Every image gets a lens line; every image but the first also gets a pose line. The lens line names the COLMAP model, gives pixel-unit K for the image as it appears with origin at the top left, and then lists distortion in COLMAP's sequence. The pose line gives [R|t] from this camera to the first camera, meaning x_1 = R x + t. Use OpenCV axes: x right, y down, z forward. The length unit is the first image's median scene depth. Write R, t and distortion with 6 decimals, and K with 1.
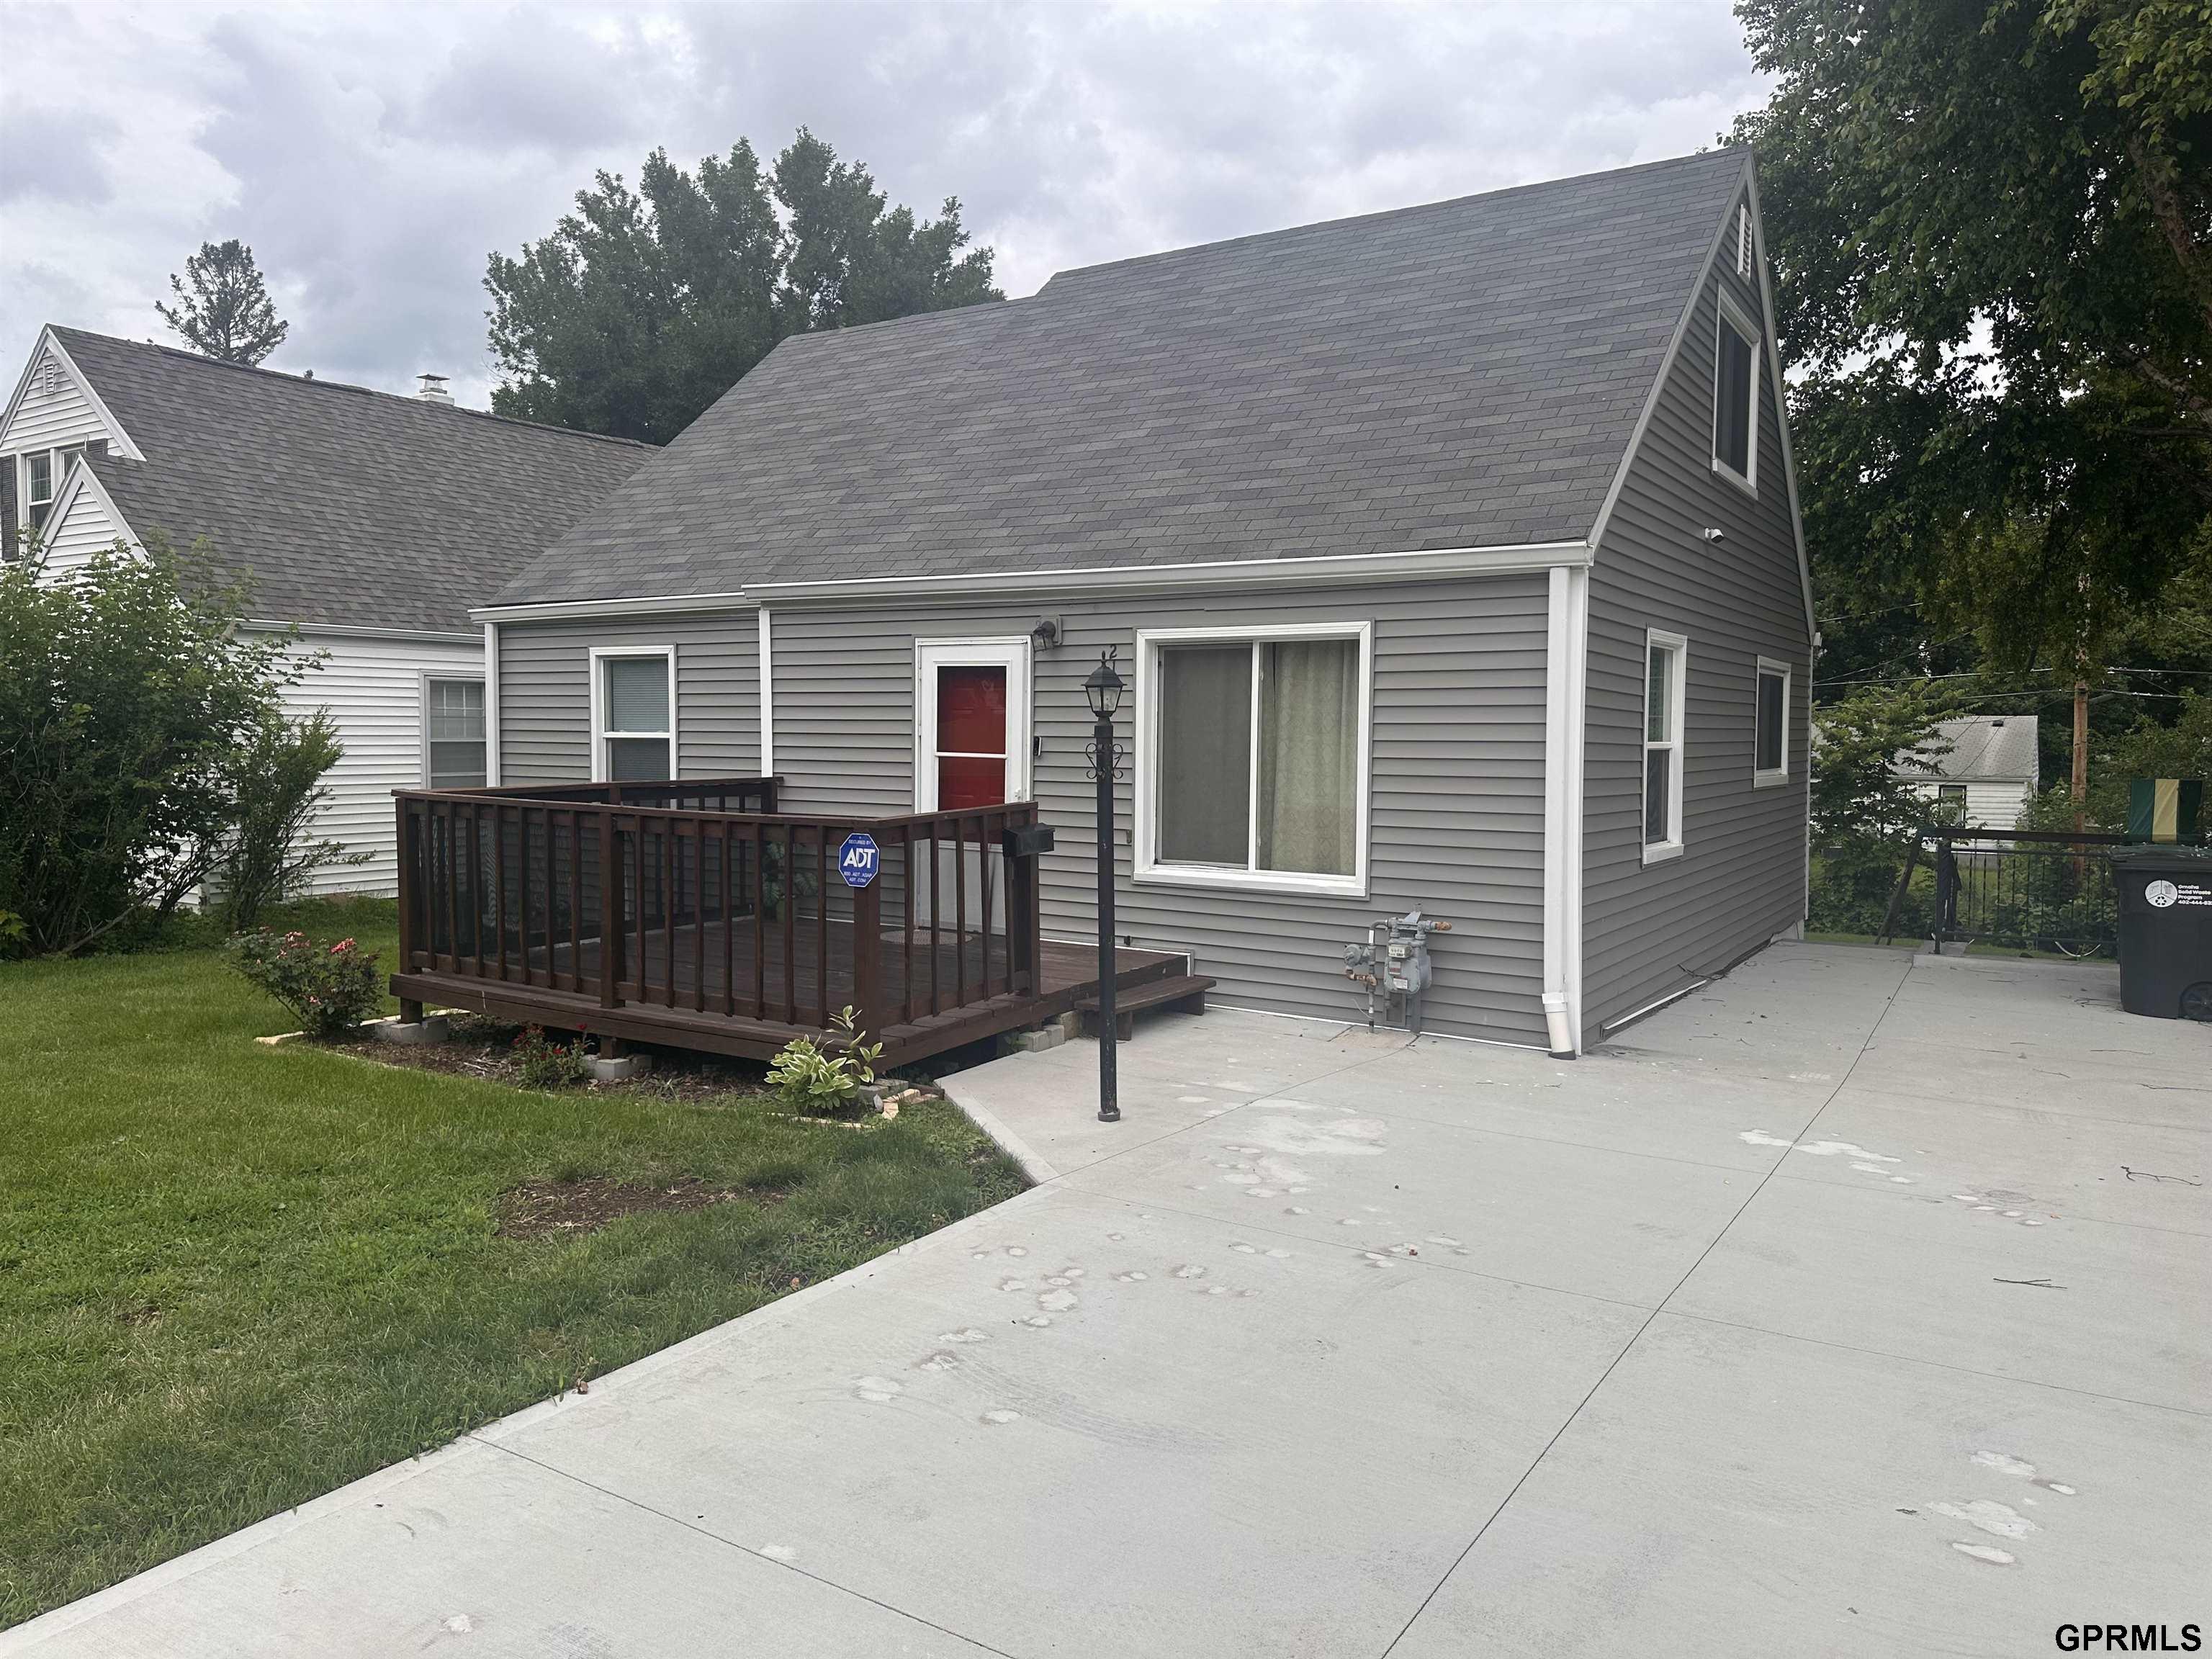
lens RADIAL K [[1567.5, 0, 1106.0], [0, 1567.5, 829.5], [0, 0, 1]] dist [0.091056, -0.102921]
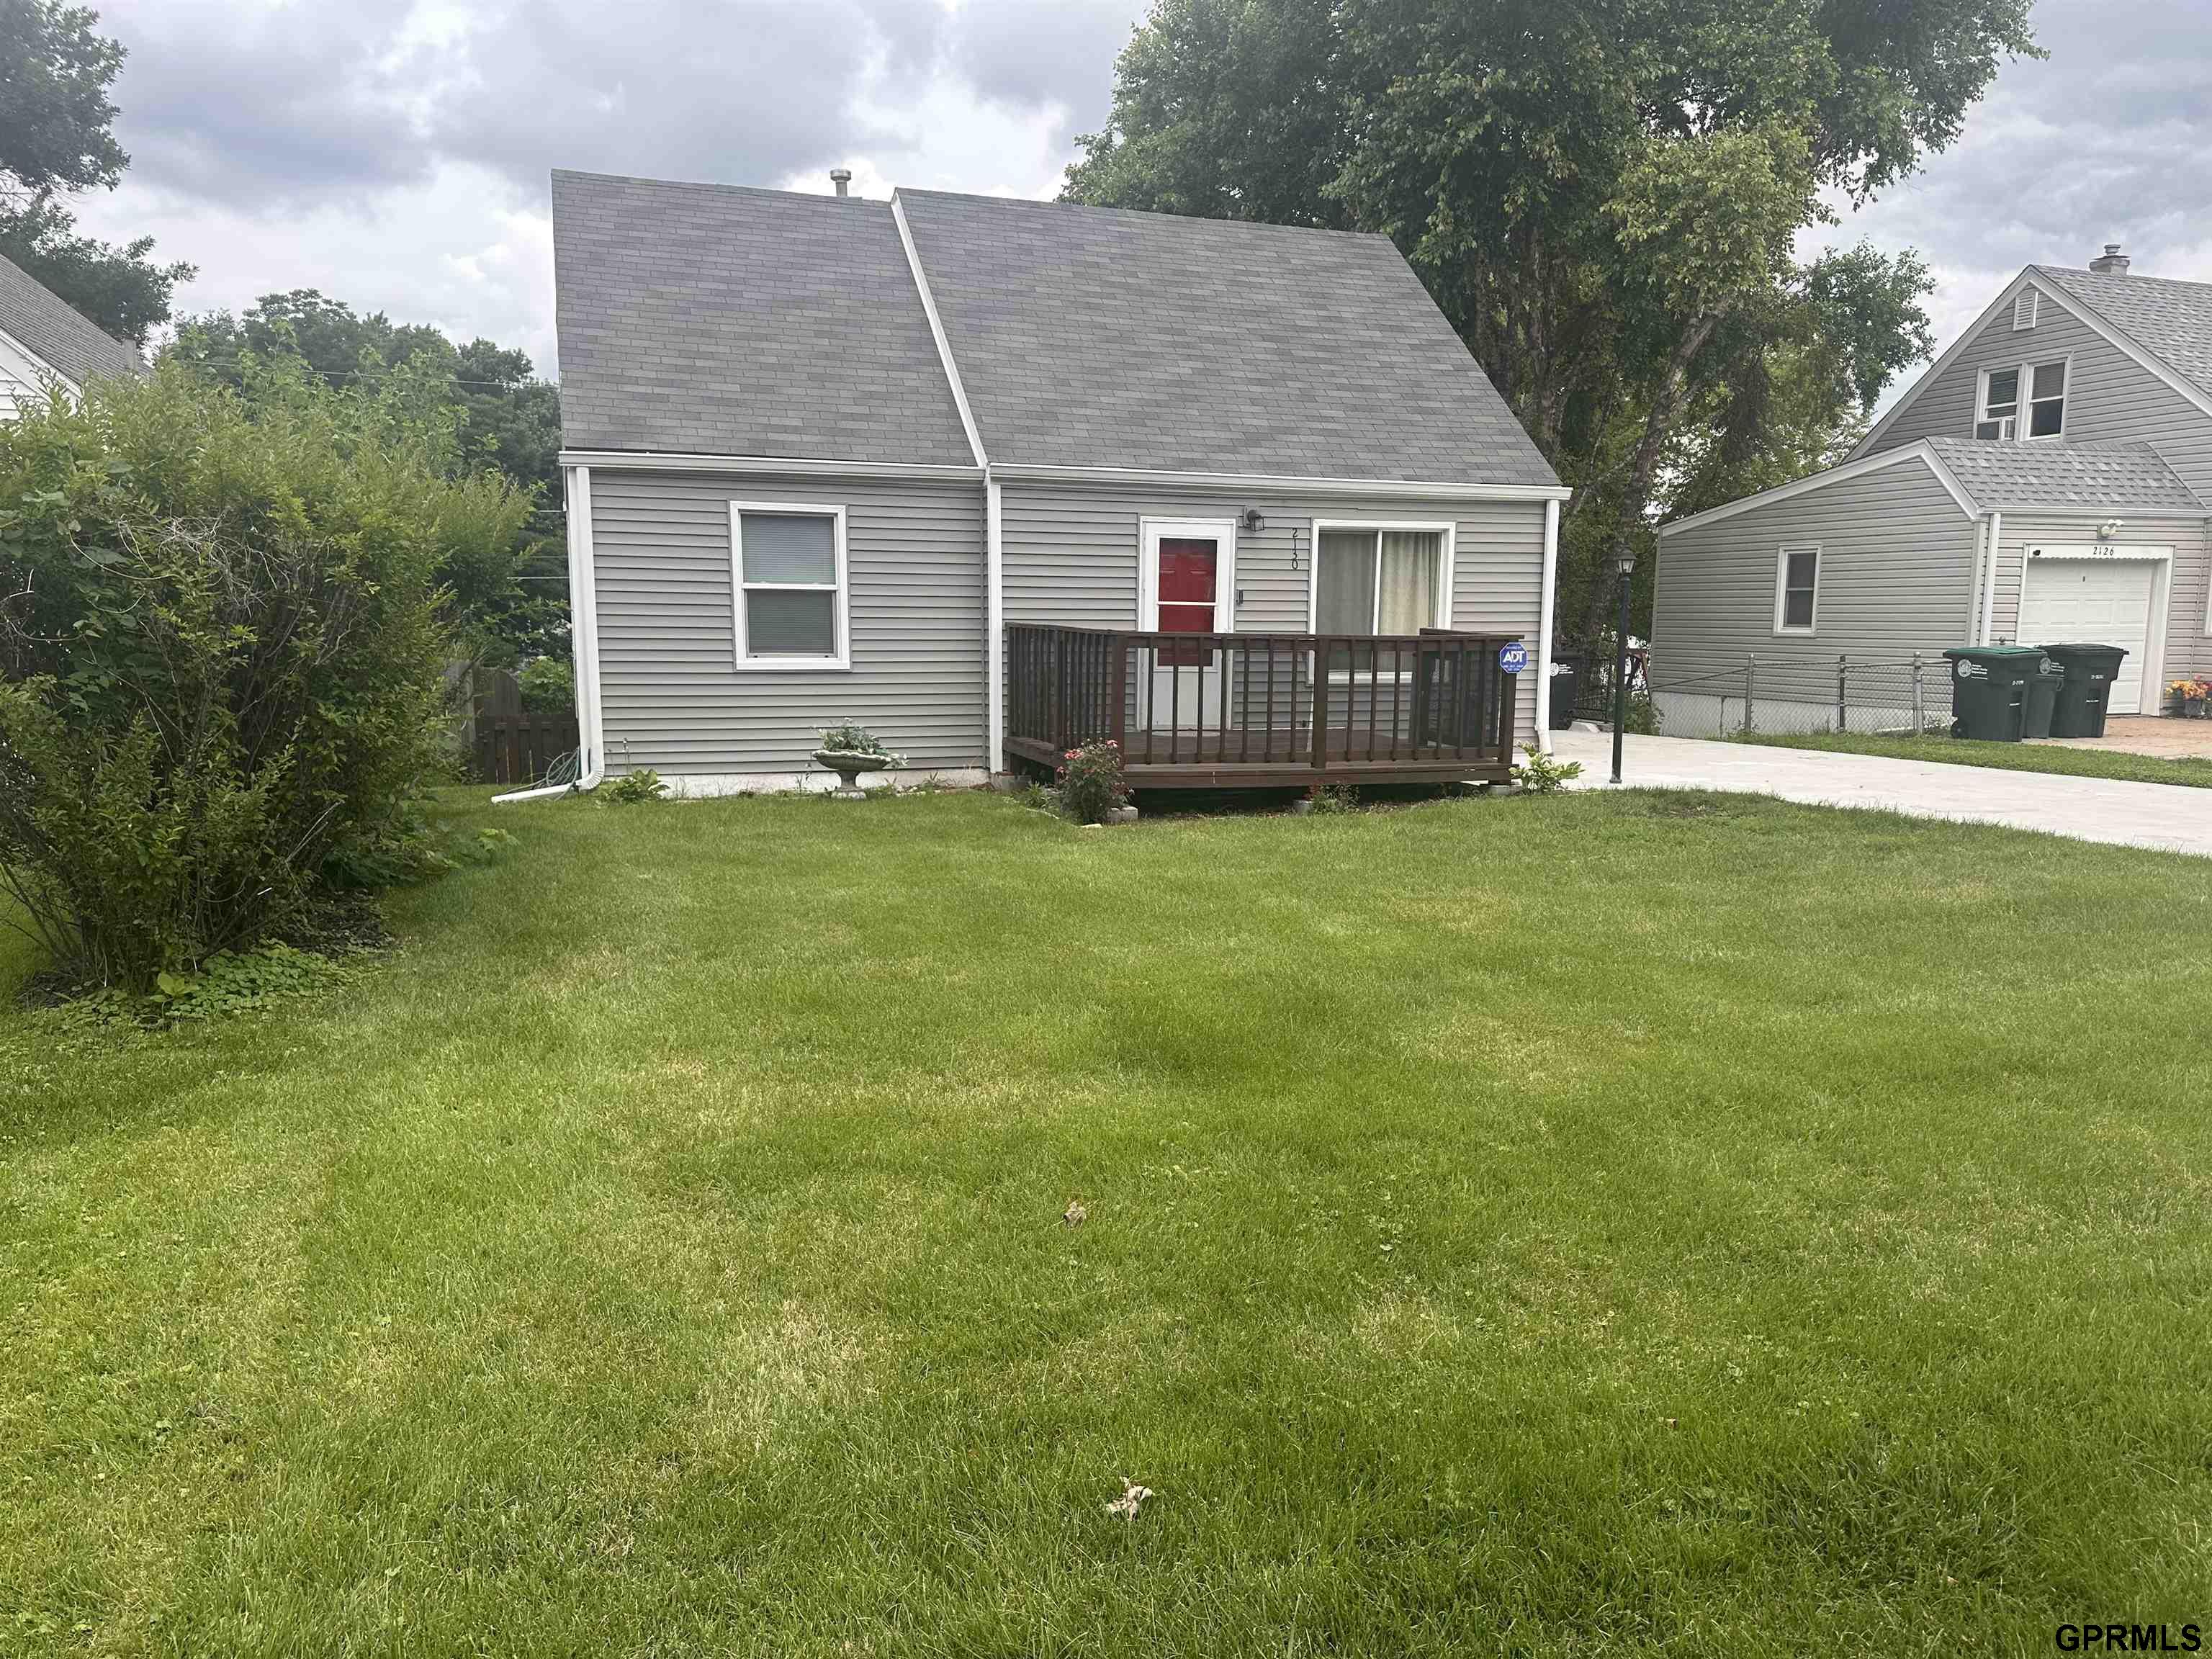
lens RADIAL K [[1567.5, 0, 1106.0], [0, 1567.5, 829.5], [0, 0, 1]] dist [0.091056, -0.102921]
pose [[0.612495, -0.112094, 0.782486, -1.250417], [0.045631, 0.993258, 0.106569, 0.000950], [-0.789156, -0.029567, 0.613481, 0.190999]]
